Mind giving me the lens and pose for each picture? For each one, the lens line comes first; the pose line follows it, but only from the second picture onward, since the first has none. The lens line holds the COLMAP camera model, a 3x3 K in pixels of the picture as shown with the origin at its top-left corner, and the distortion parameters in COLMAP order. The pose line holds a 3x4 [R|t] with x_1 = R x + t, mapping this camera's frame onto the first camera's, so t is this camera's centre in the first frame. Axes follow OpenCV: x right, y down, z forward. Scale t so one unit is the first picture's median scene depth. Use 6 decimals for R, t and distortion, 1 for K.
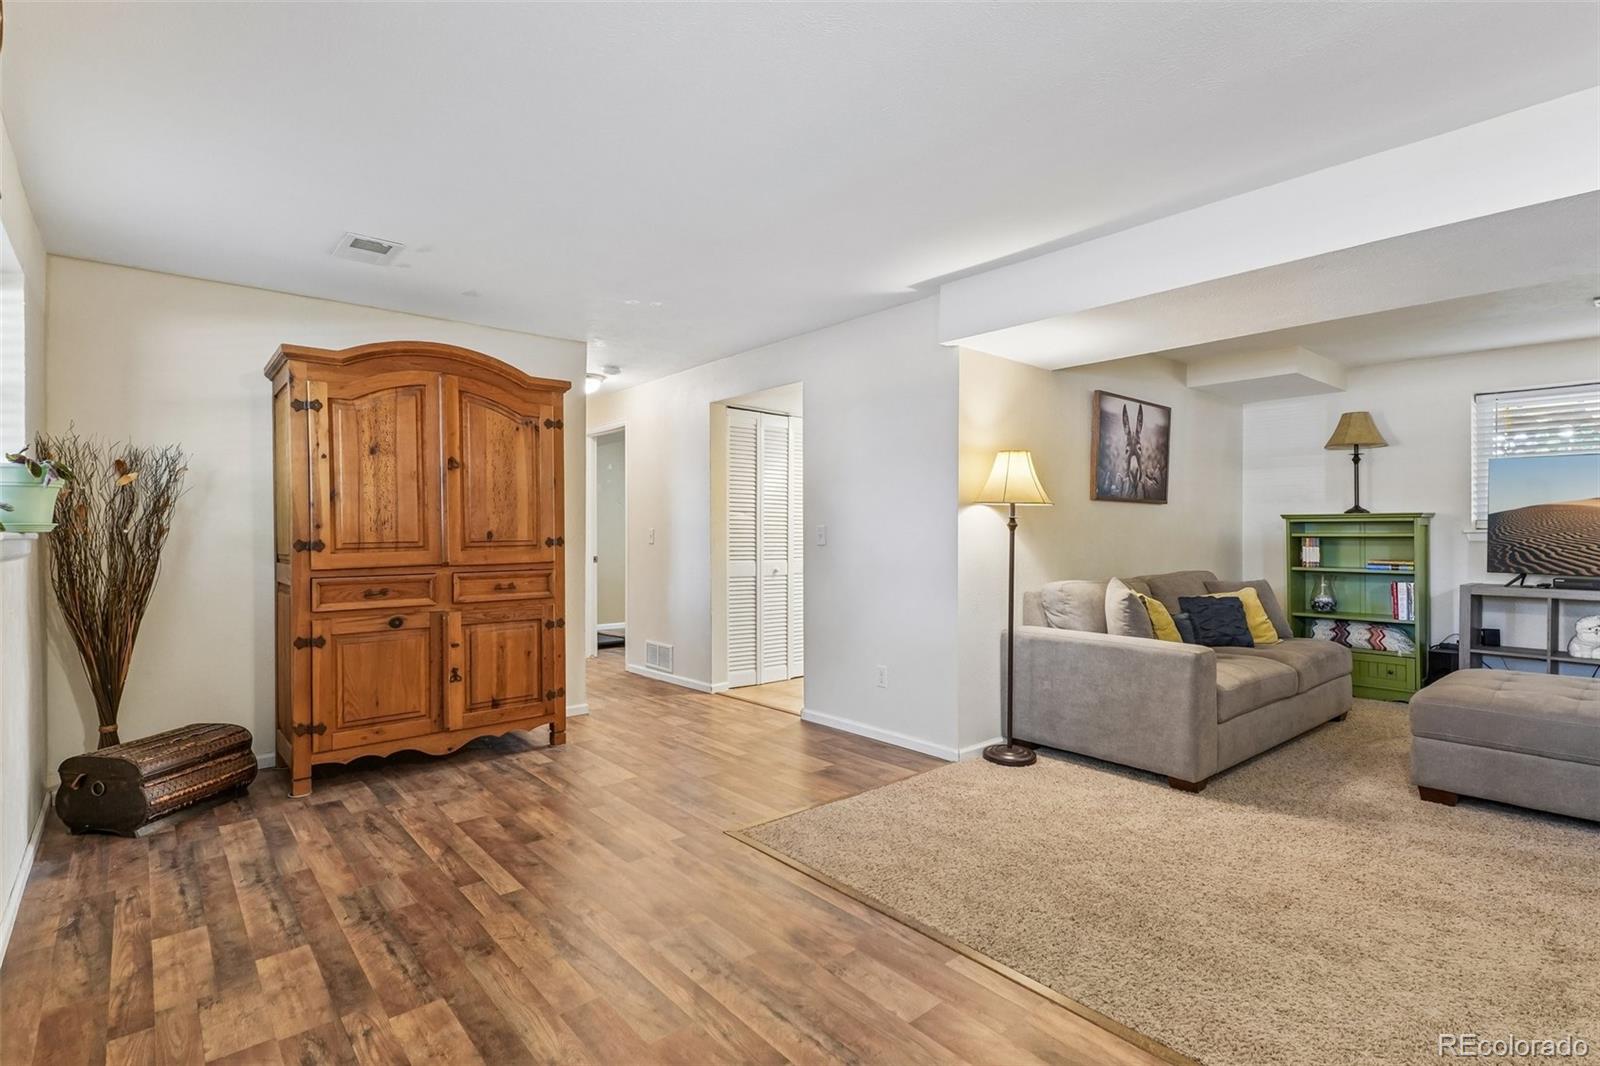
lens RADIAL K [[772.5, 0, 796.4], [0, 772.5, 533.7], [0, 0, 1]] dist [0.016733, -0.002021]
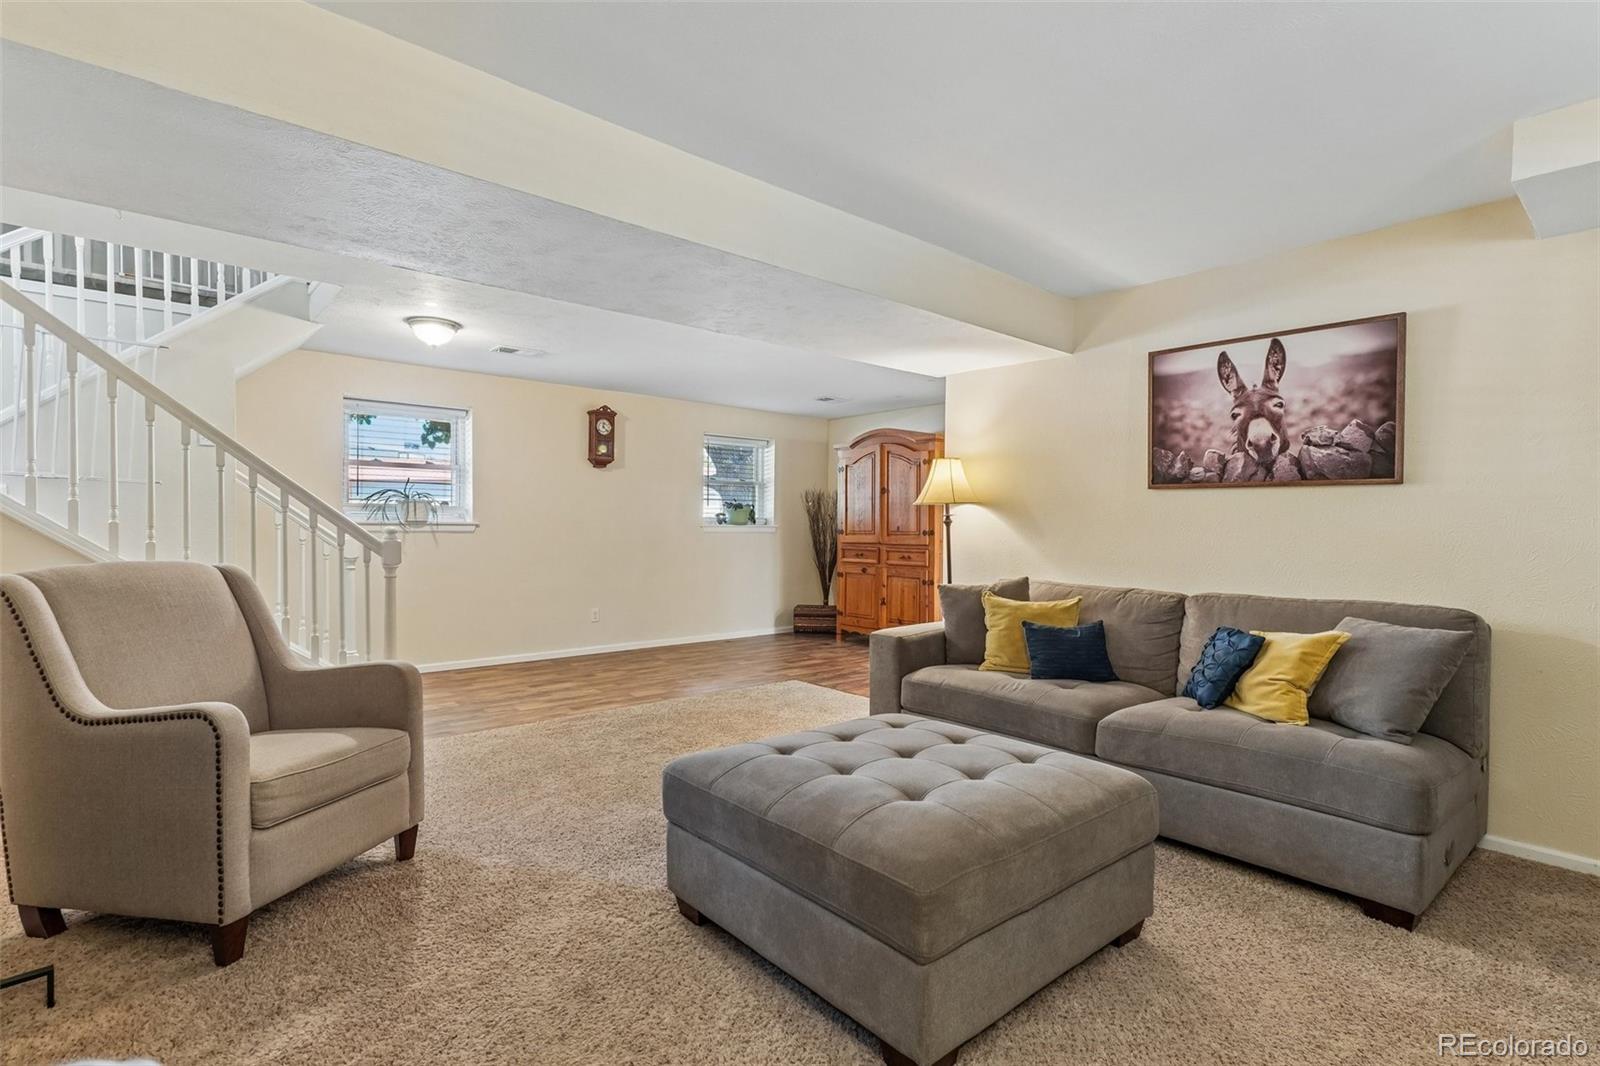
lens RADIAL K [[772.5, 0, 793.1], [0, 772.5, 530.2], [0, 0, 1]] dist [0.016733, -0.002021]
pose [[-0.002450, 0.008115, -0.999964, 1.138206], [-0.013705, 0.999873, 0.008148, -0.003921], [0.999903, 0.013725, -0.002339, 0.610192]]
